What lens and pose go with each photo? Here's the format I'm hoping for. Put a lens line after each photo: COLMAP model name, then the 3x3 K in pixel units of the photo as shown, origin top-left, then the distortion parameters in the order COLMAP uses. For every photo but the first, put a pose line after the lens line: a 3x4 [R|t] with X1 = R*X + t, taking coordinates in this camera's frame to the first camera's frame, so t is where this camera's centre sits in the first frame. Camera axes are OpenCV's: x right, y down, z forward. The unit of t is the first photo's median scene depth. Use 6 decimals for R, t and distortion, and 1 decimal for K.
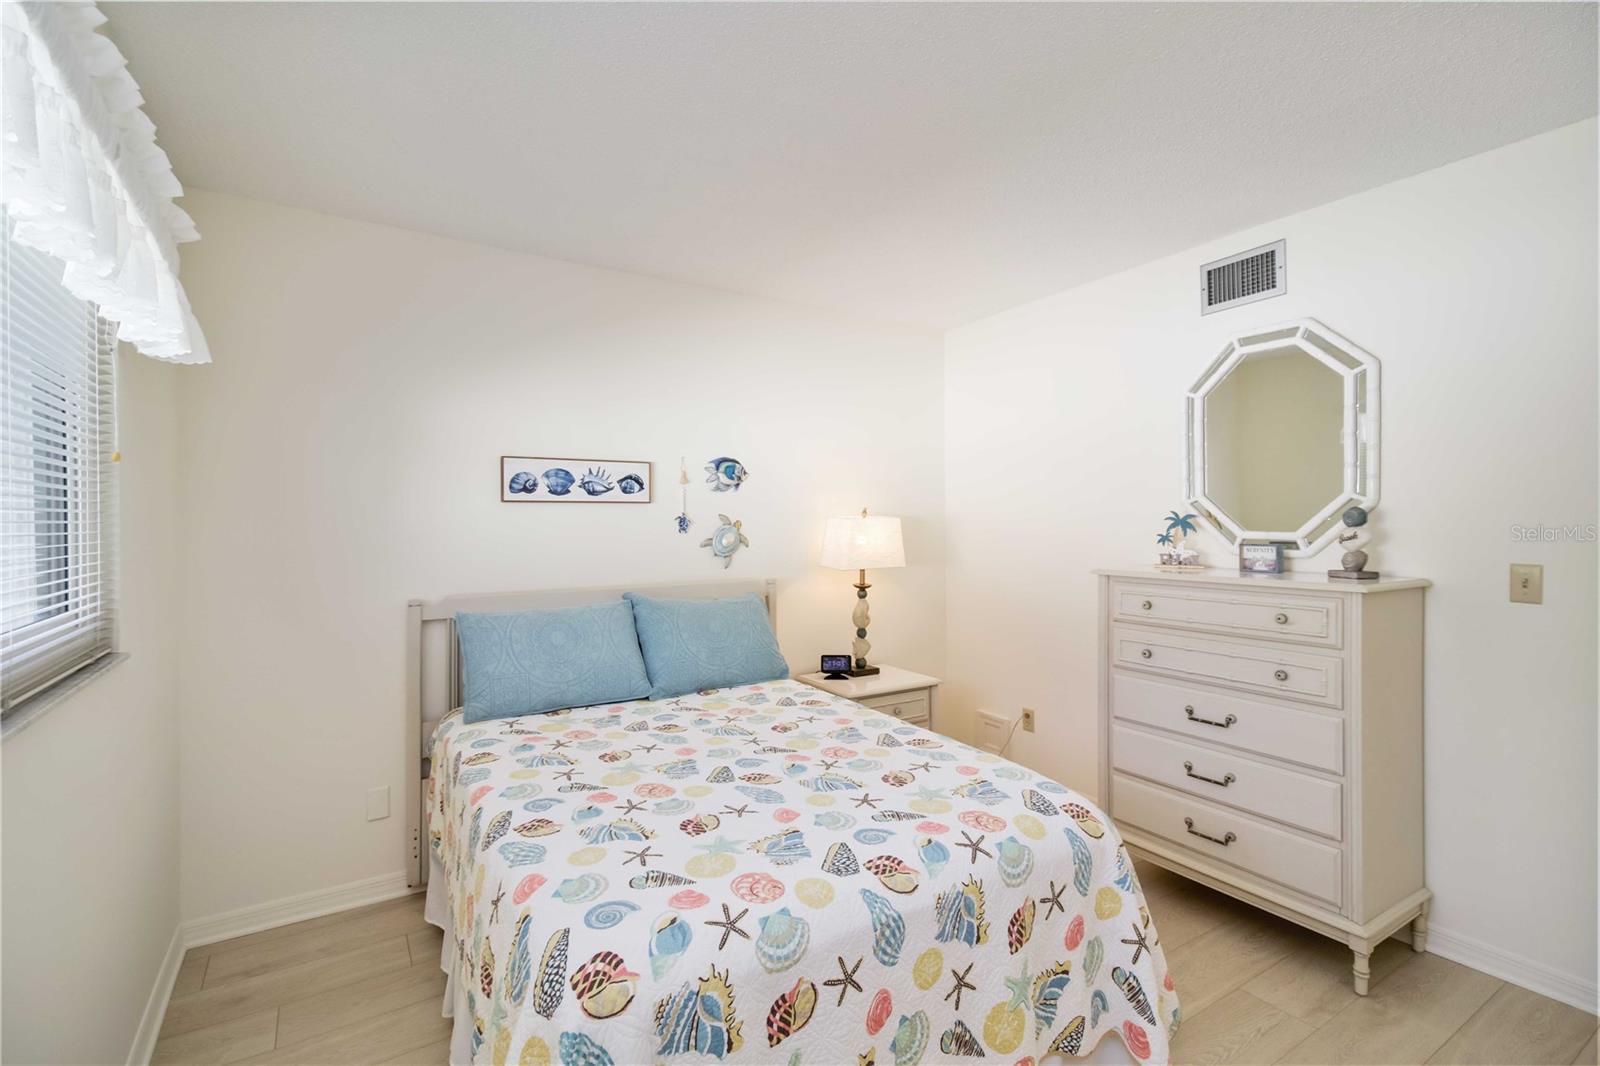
lens RADIAL K [[734.4, 0, 792.3], [0, 734.4, 529.0], [0, 0, 1]] dist [0.046827, -0.016707]
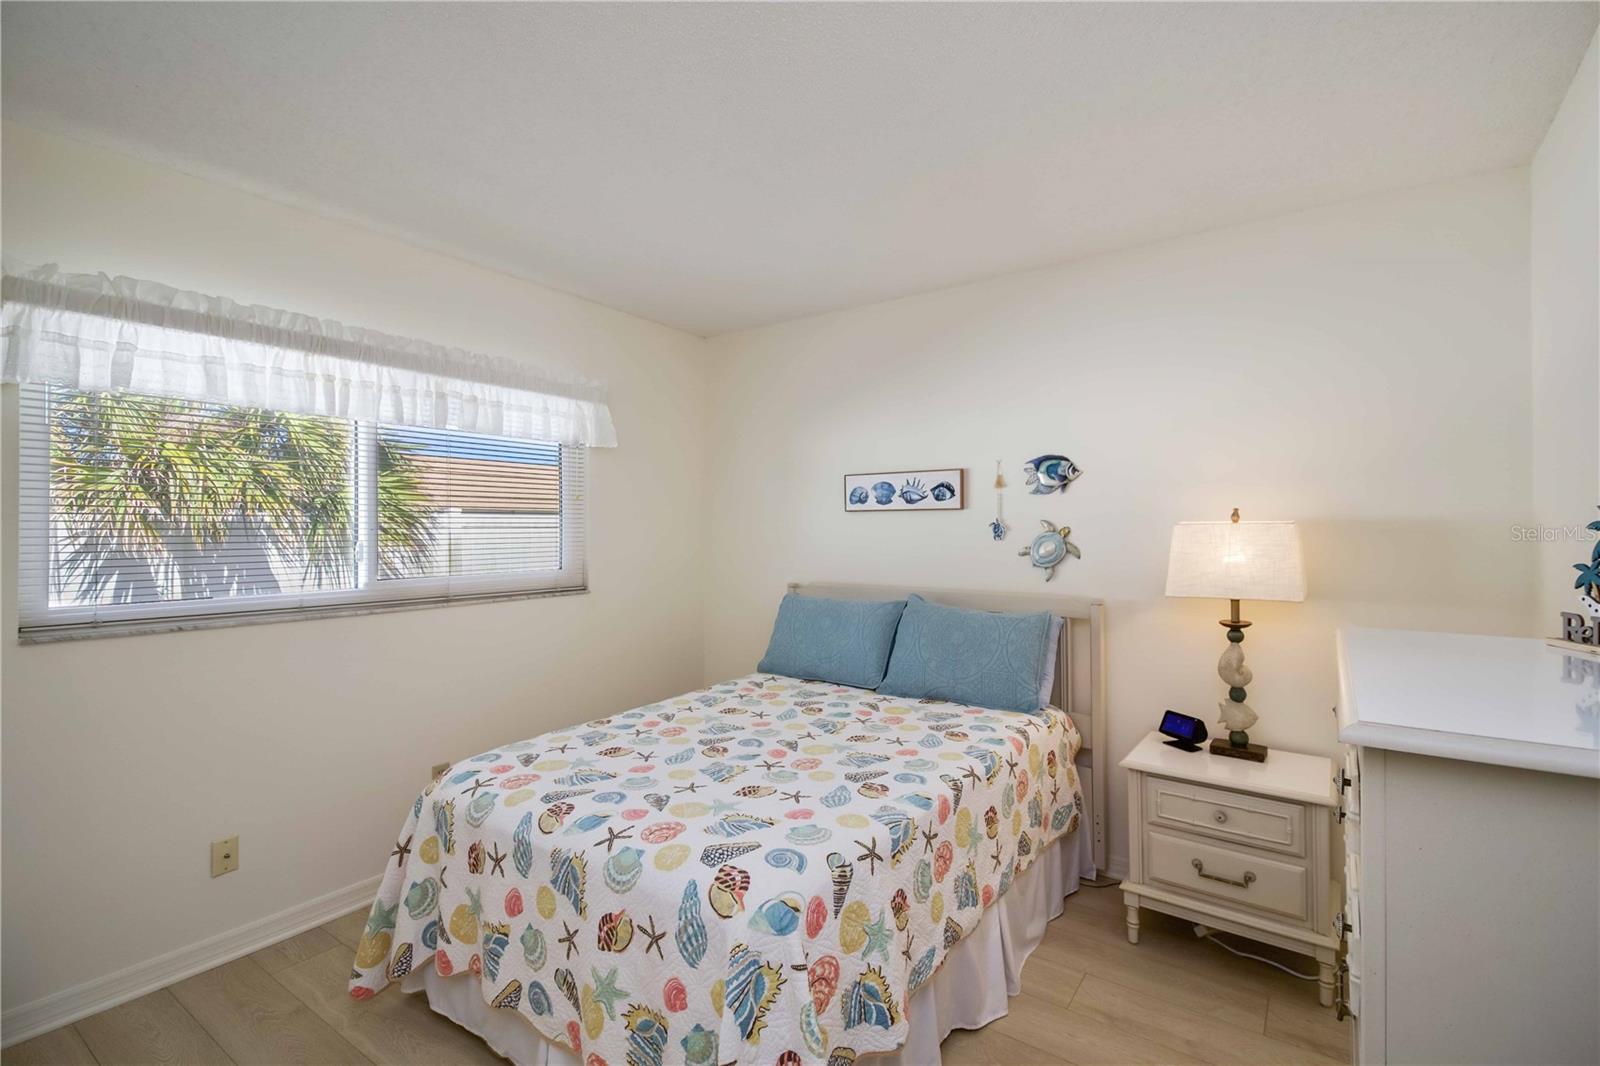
lens RADIAL K [[734.4, 0, 800.4], [0, 734.4, 523.7], [0, 0, 1]] dist [0.046827, -0.016707]
pose [[0.374324, -0.002072, -0.927296, 0.687032], [-0.011065, 0.999916, -0.006701, -0.006770], [0.927232, 0.012769, 0.374270, 0.439157]]
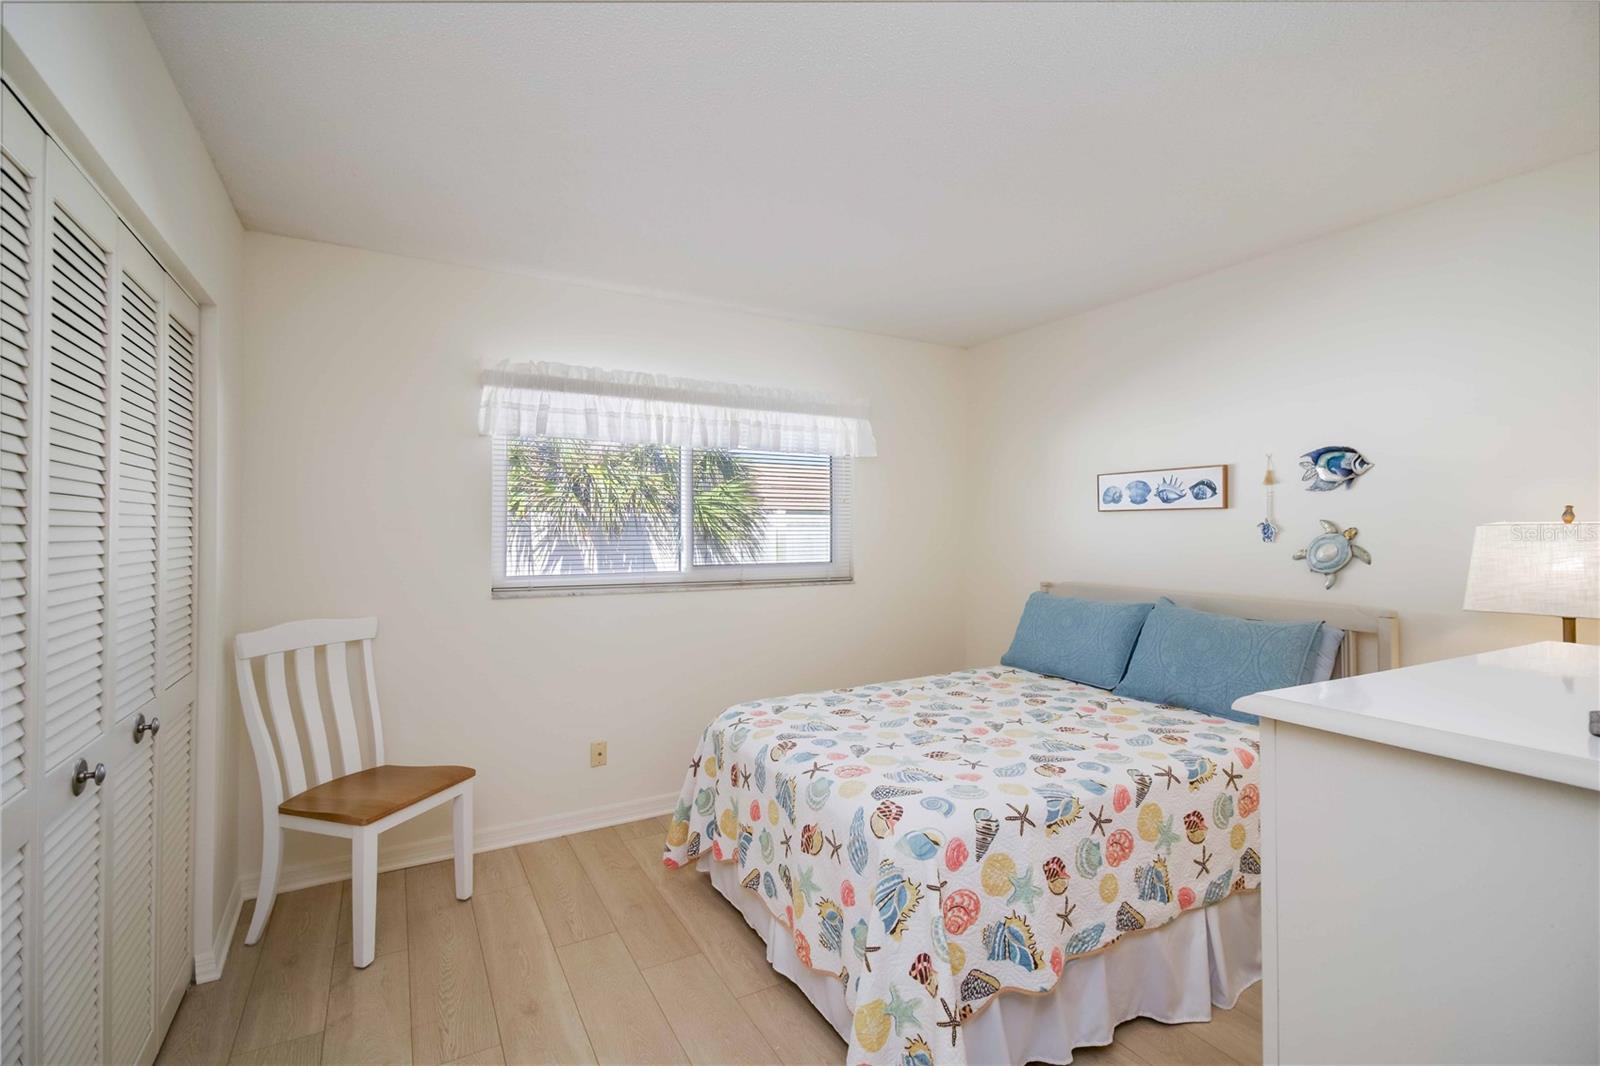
lens RADIAL K [[734.4, 0, 793.5], [0, 734.4, 524.0], [0, 0, 1]] dist [0.046827, -0.016707]
pose [[-0.065450, -0.000757, -0.997856, 0.822254], [-0.014243, 0.999899, 0.000175, -0.008438], [0.997754, 0.014224, -0.065454, 0.540050]]
